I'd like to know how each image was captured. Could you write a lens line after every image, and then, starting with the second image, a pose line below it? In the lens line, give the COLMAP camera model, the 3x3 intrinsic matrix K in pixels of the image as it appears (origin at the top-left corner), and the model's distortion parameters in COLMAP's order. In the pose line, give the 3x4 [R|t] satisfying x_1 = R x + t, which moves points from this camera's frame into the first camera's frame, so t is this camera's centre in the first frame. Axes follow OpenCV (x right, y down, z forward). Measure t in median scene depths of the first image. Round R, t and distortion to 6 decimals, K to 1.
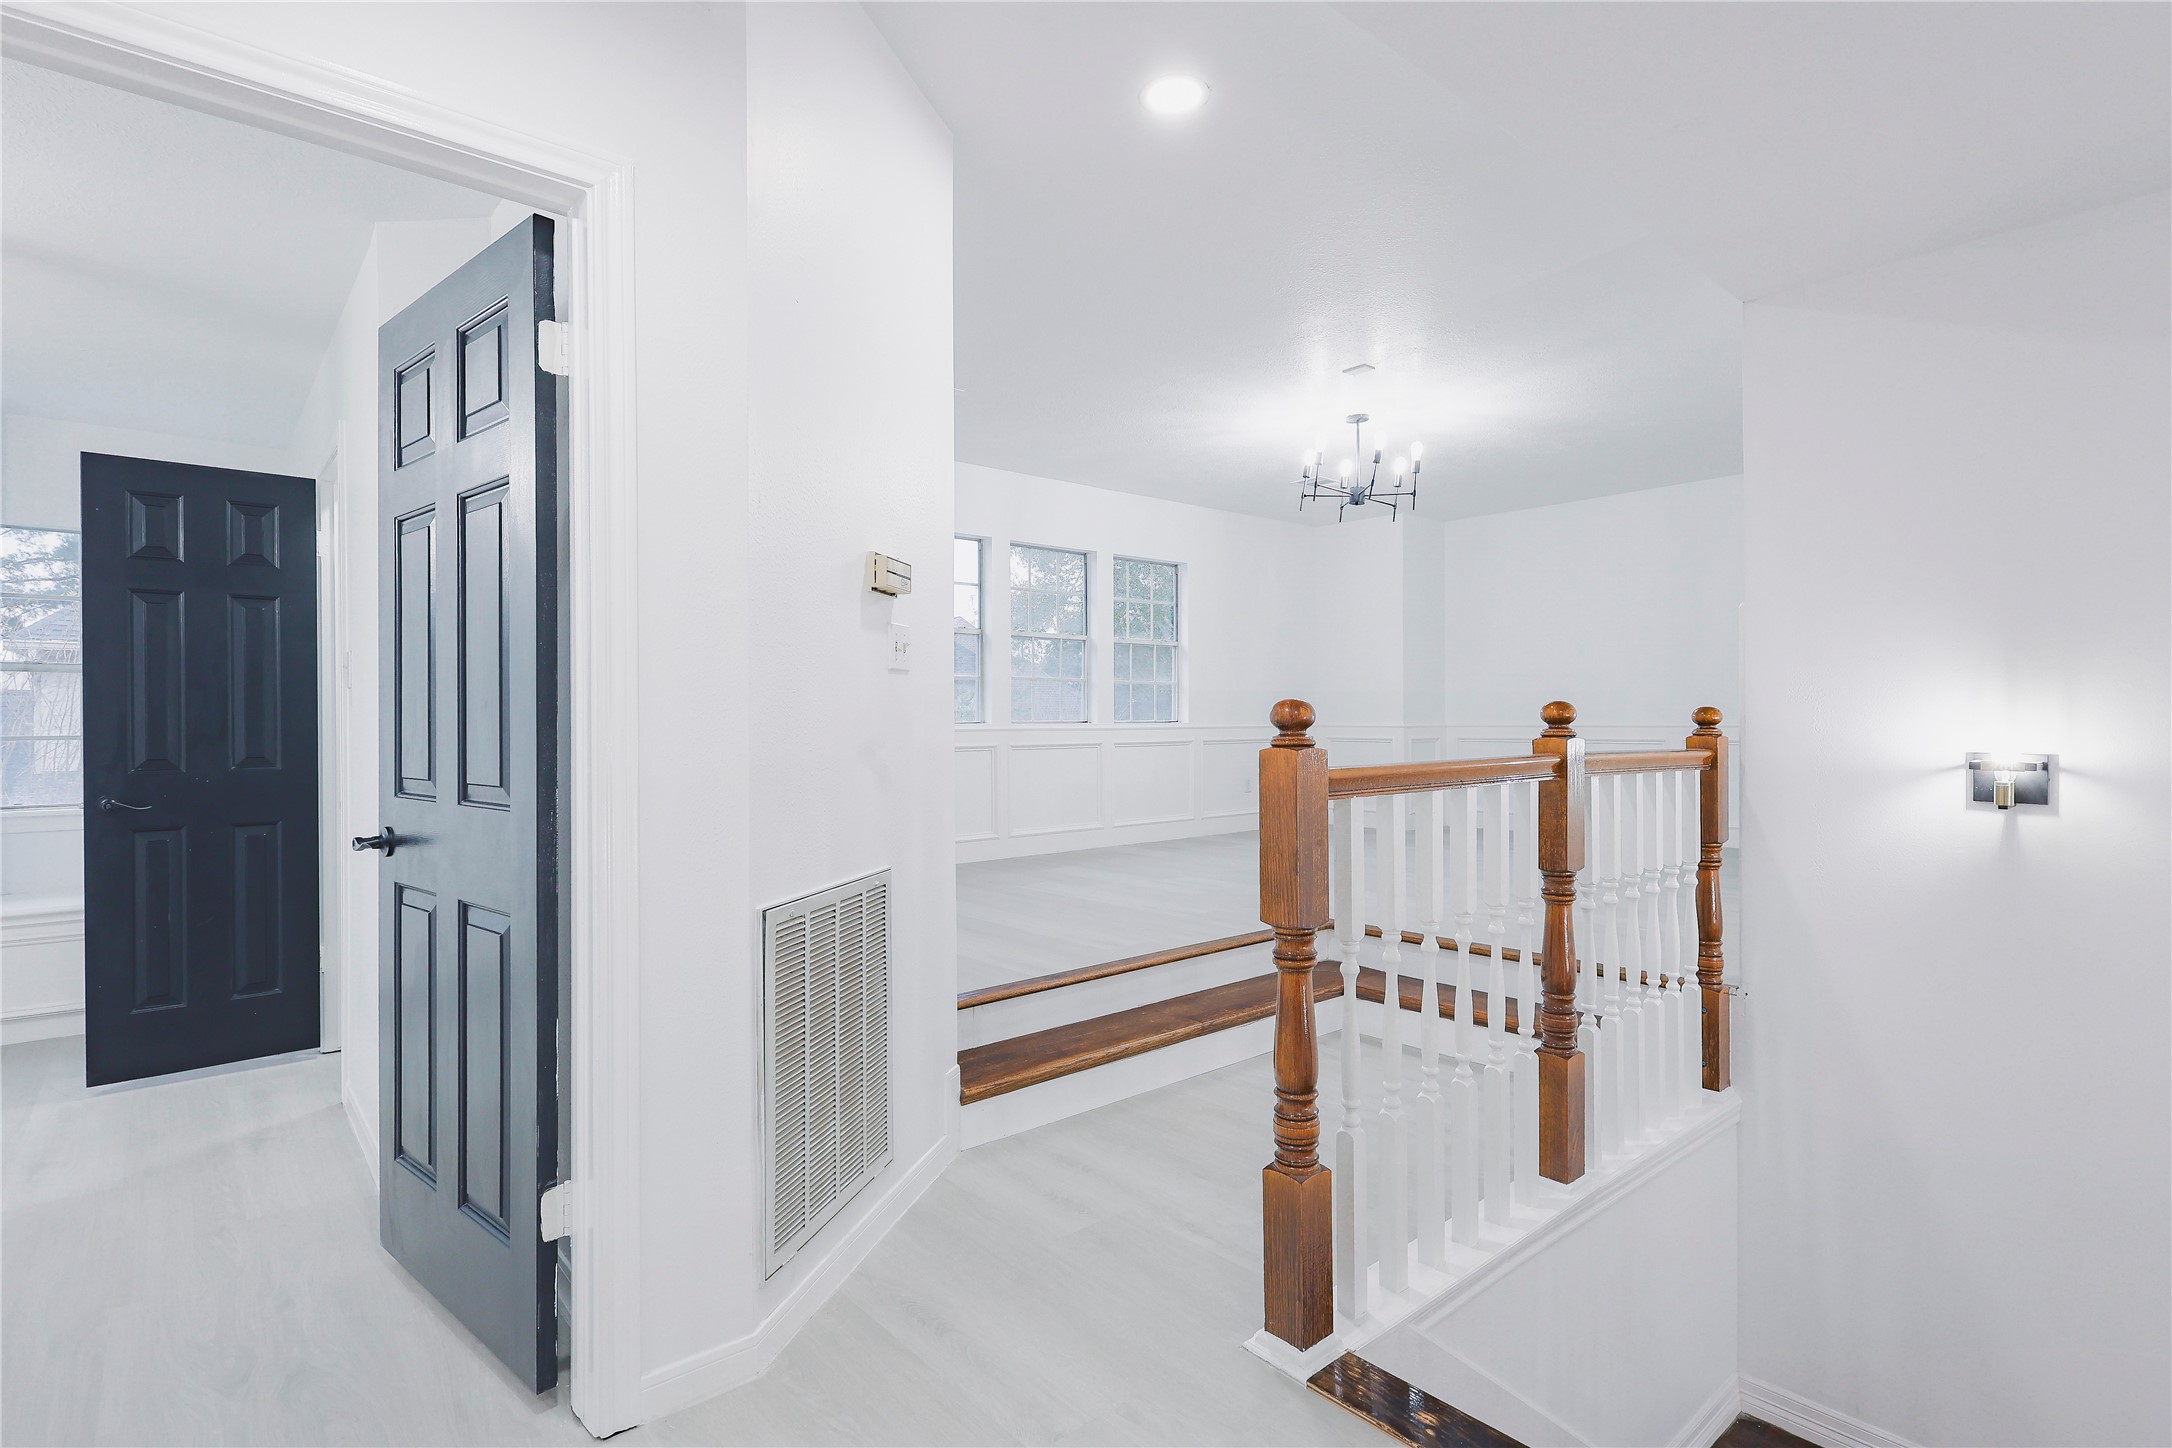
lens RADIAL K [[1061.9, 0, 1095.0], [0, 1061.9, 719.3], [0, 0, 1]] dist [0.001150, -0.000307]
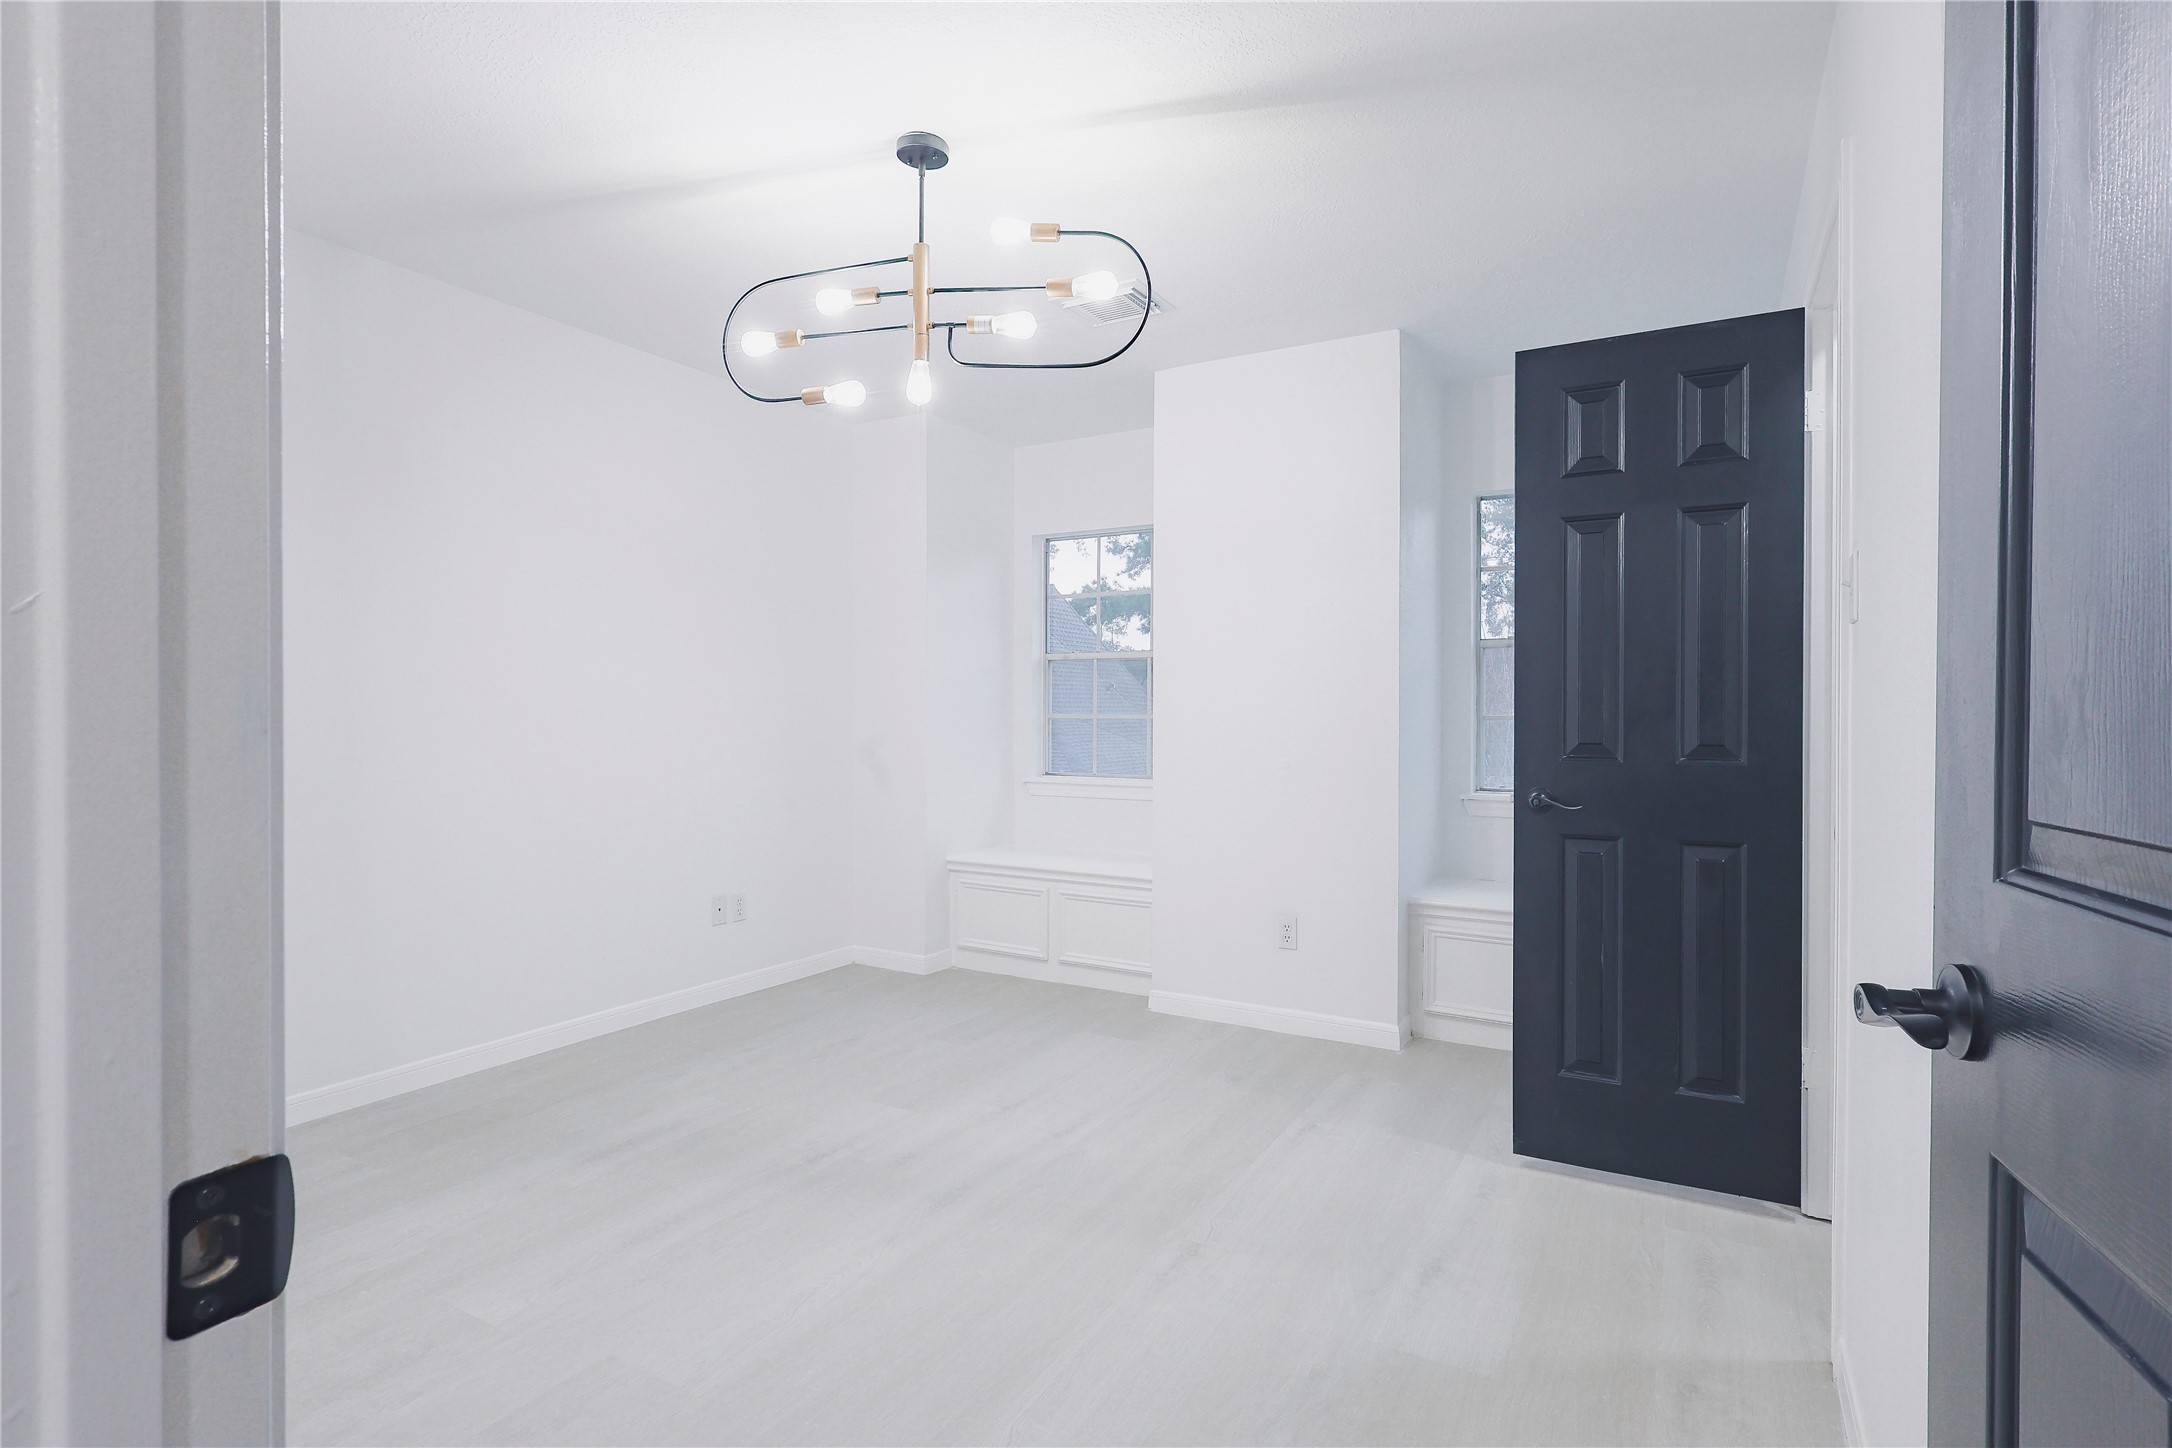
lens RADIAL K [[1054.2, 0, 1089.5], [0, 1054.2, 722.2], [0, 0, 1]] dist [0.000948, -0.000364]
pose [[0.324934, 0.012115, -0.945659, -0.211828], [-0.006042, 0.999924, 0.010734, 0.012115], [0.945718, 0.002226, 0.324982, 0.303376]]
